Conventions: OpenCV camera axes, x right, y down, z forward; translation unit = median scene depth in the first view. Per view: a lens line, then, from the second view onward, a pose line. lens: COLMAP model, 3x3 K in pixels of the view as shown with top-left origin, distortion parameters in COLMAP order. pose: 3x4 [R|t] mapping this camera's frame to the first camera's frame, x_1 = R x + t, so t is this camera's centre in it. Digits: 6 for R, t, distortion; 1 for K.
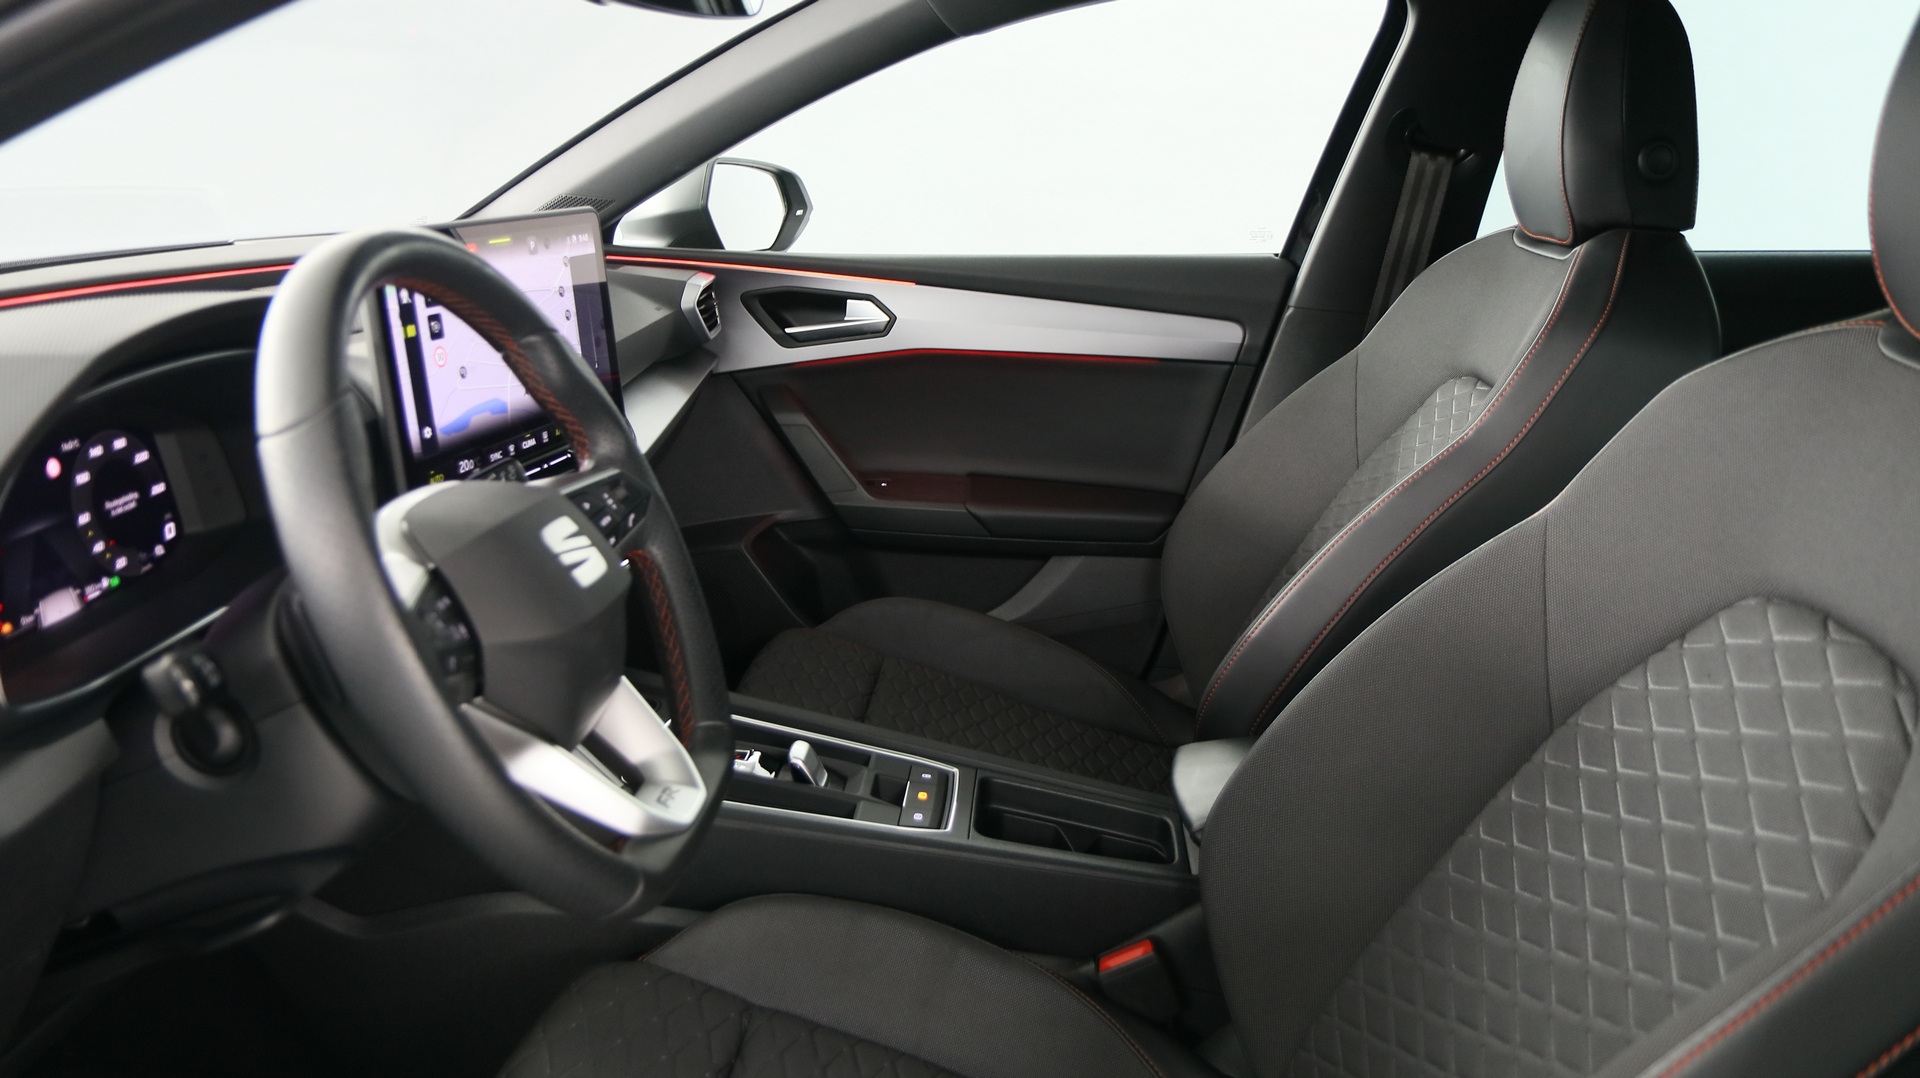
lens RADIAL K [[1456.2, 0, 966.4], [0, 1456.2, 544.6], [0, 0, 1]] dist [-0.025571, 0.017598]
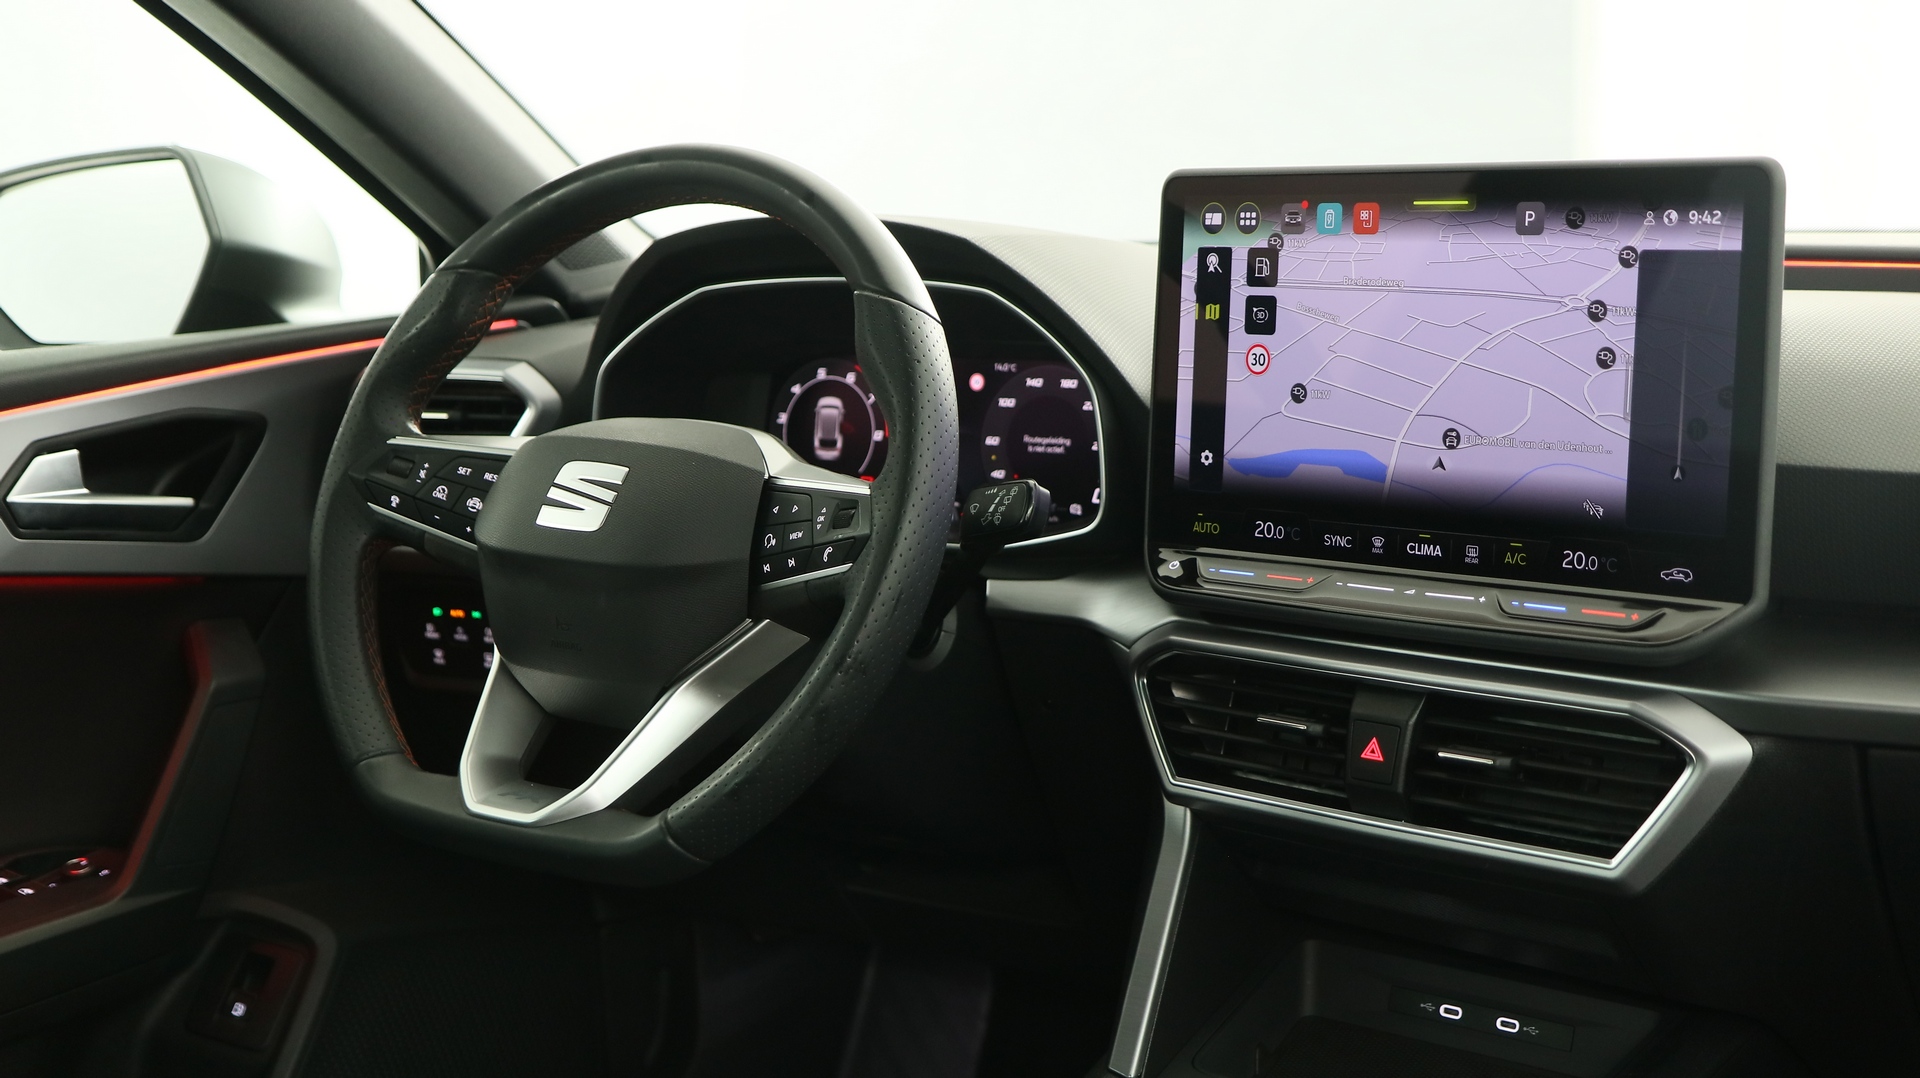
lens RADIAL K [[2679.0, 0, 969.2], [0, 2679.0, 542.5], [0, 0, 1]] dist [0.016290, 0.000000]
pose [[-0.507226, 0.118878, -0.853575, 0.775282], [-0.224687, 0.937946, 0.264146, -0.346085], [0.832008, 0.325769, -0.449040, 1.464359]]
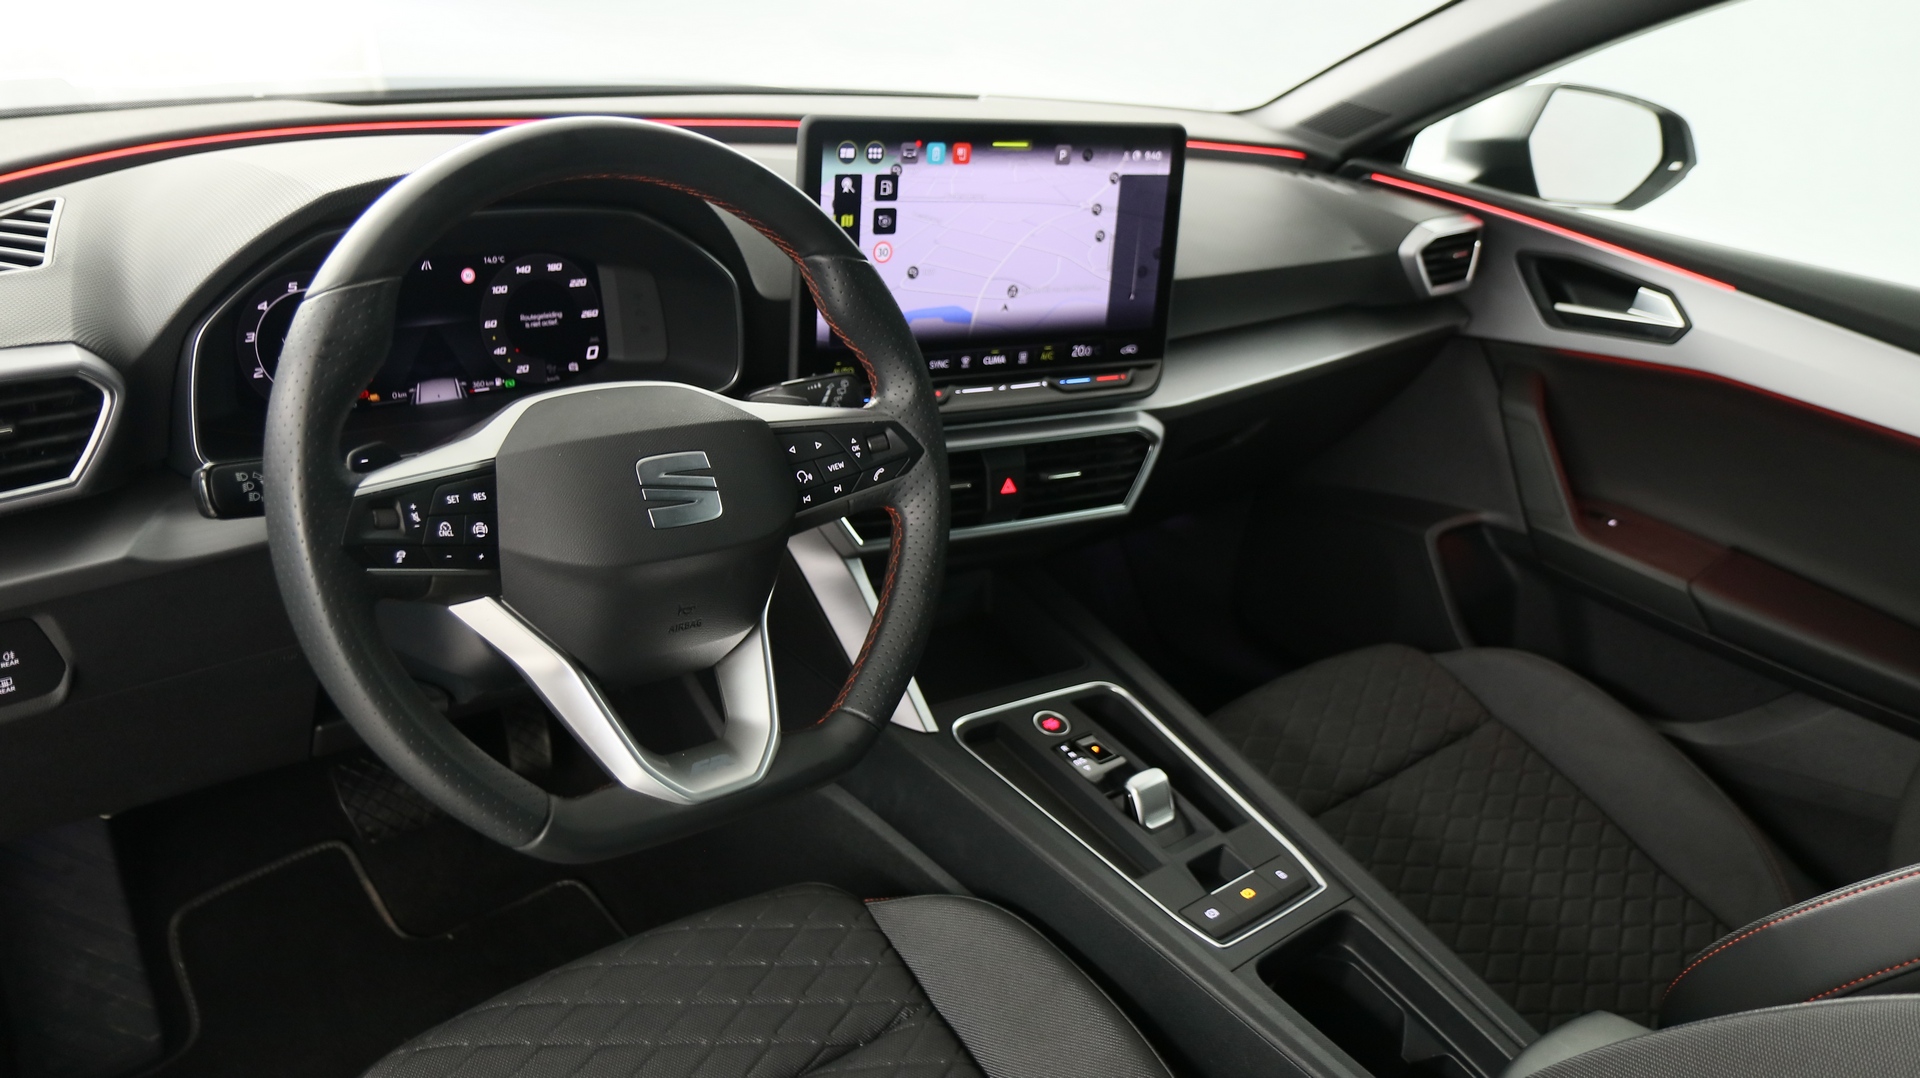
lens RADIAL K [[1456.2, 0, 966.2], [0, 1456.2, 543.2], [0, 0, 1]] dist [-0.025571, 0.017598]
pose [[0.705966, 0.343998, -0.619094, 0.348466], [-0.288447, 0.937993, 0.192270, -0.148887], [0.646846, 0.042840, 0.761416, 0.295810]]
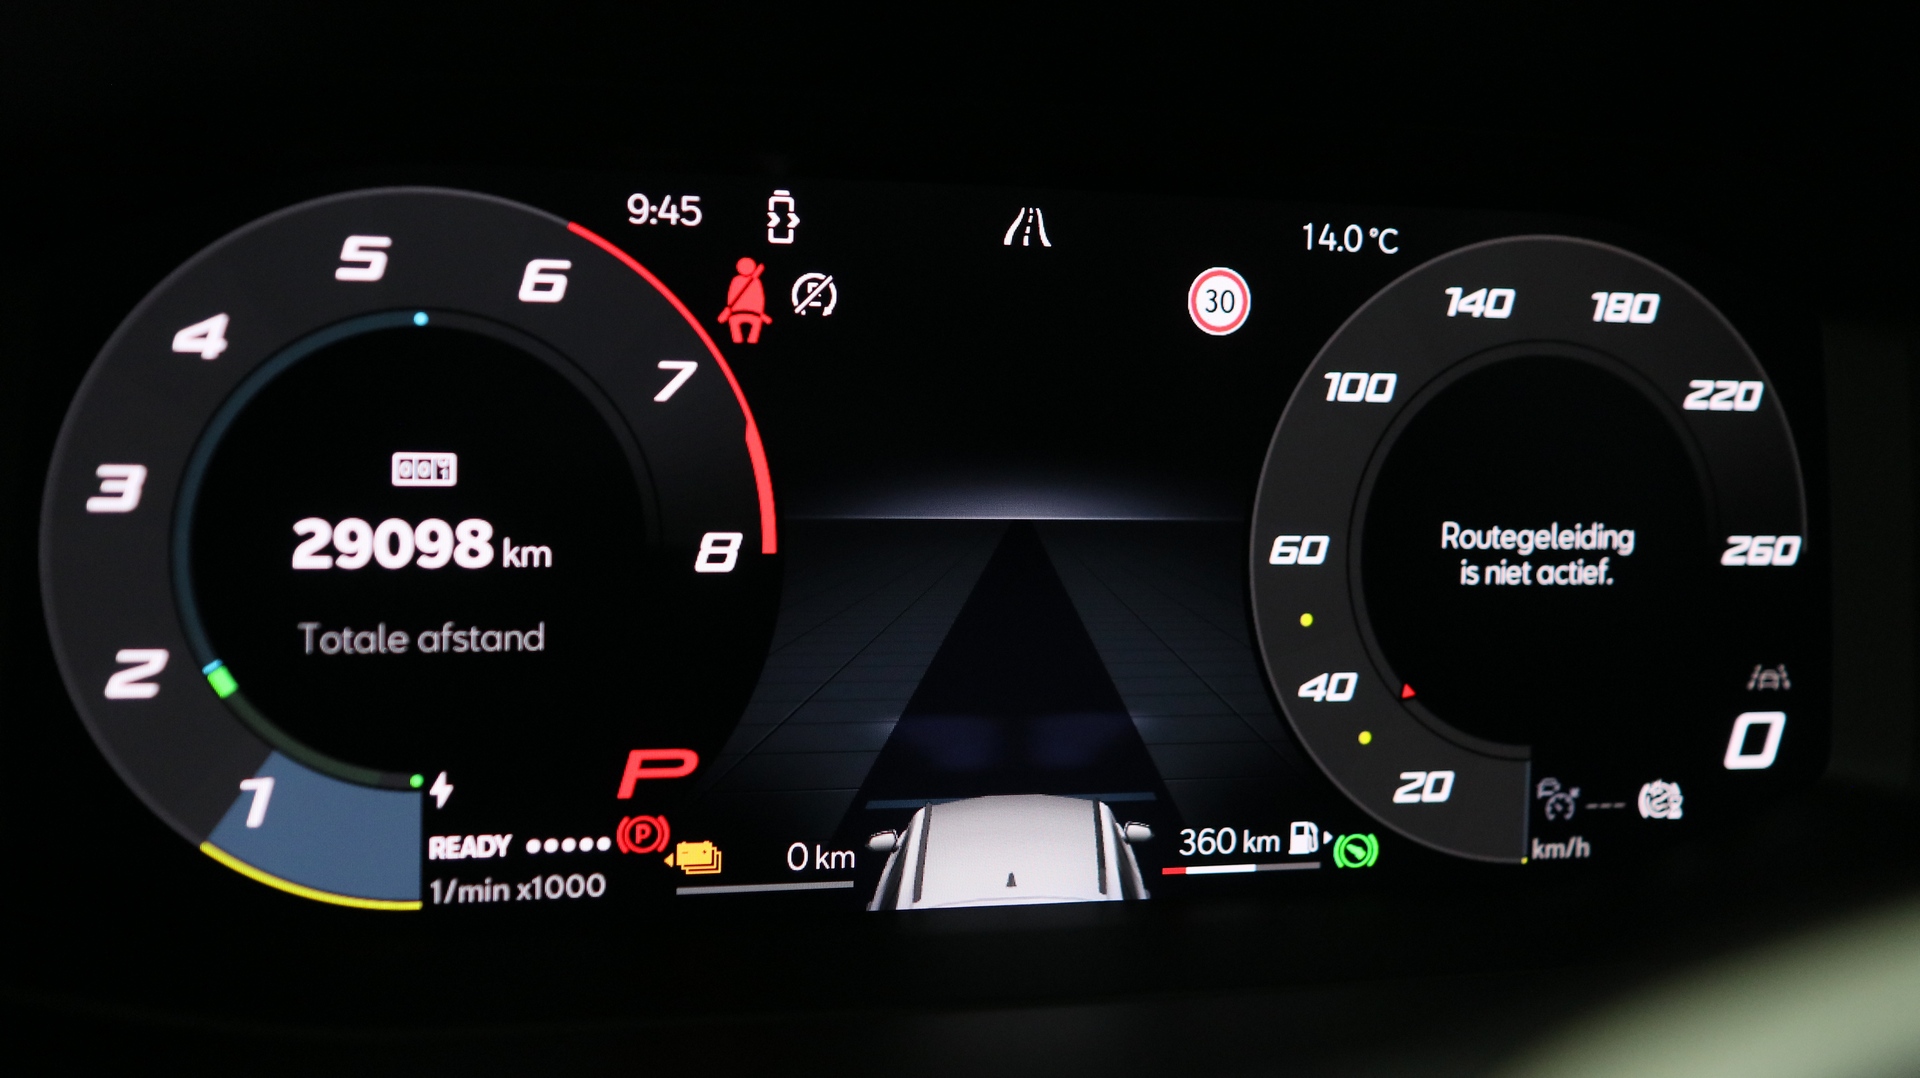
lens RADIAL K [[2654.7, 0, 965.4], [0, 2654.7, 539.3], [0, 0, 1]] dist [-0.010139, 0.000000]
pose [[0.361705, 0.194850, -0.911703, -0.191435], [-0.314246, 0.946169, 0.077543, -0.028708], [0.877735, 0.258452, 0.403465, 0.622948]]
